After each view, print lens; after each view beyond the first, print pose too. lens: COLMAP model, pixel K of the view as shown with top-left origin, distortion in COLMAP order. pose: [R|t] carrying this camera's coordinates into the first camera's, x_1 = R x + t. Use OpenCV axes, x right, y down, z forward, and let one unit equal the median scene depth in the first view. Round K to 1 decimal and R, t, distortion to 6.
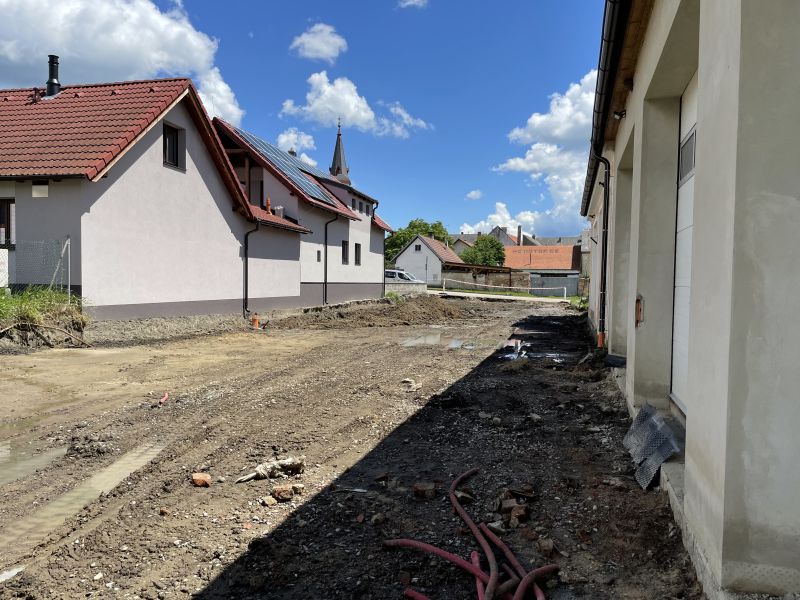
lens RADIAL K [[603.4, 0, 400.0], [0, 603.4, 300.0], [0, 0, 1]] dist [0.096649, -0.121247]
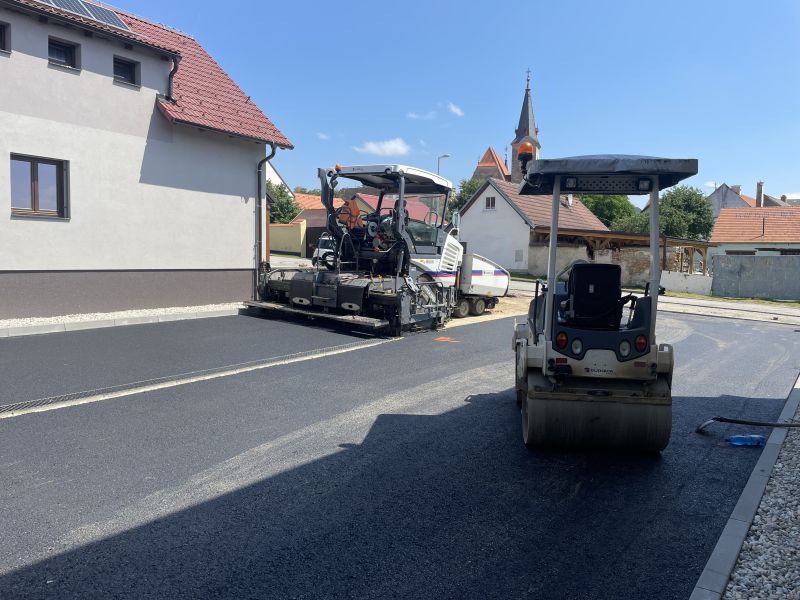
lens RADIAL K [[602.9, 0, 408.1], [0, 602.9, 297.6], [0, 0, 1]] dist [0.072332, -0.083617]
pose [[0.938164, 0.020328, -0.345594, 0.176189], [-0.010137, 0.999460, 0.031270, -0.019030], [0.346043, -0.025834, 0.937863, 0.529177]]
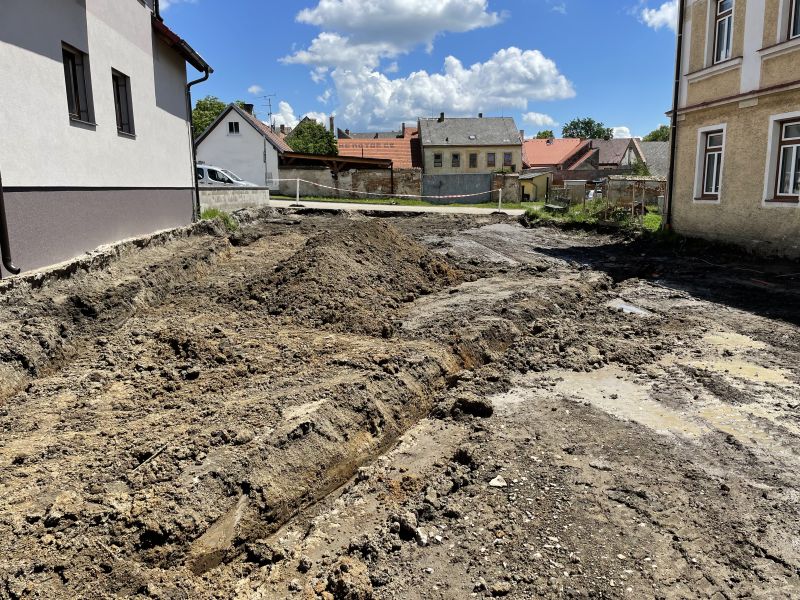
lens RADIAL K [[603.4, 0, 400.0], [0, 603.4, 300.0], [0, 0, 1]] dist [0.096649, -0.121247]
pose [[0.940527, -0.085961, 0.328664, -0.032705], [0.034541, 0.986641, 0.159209, -0.010575], [-0.337959, -0.138388, 0.930931, 0.425000]]
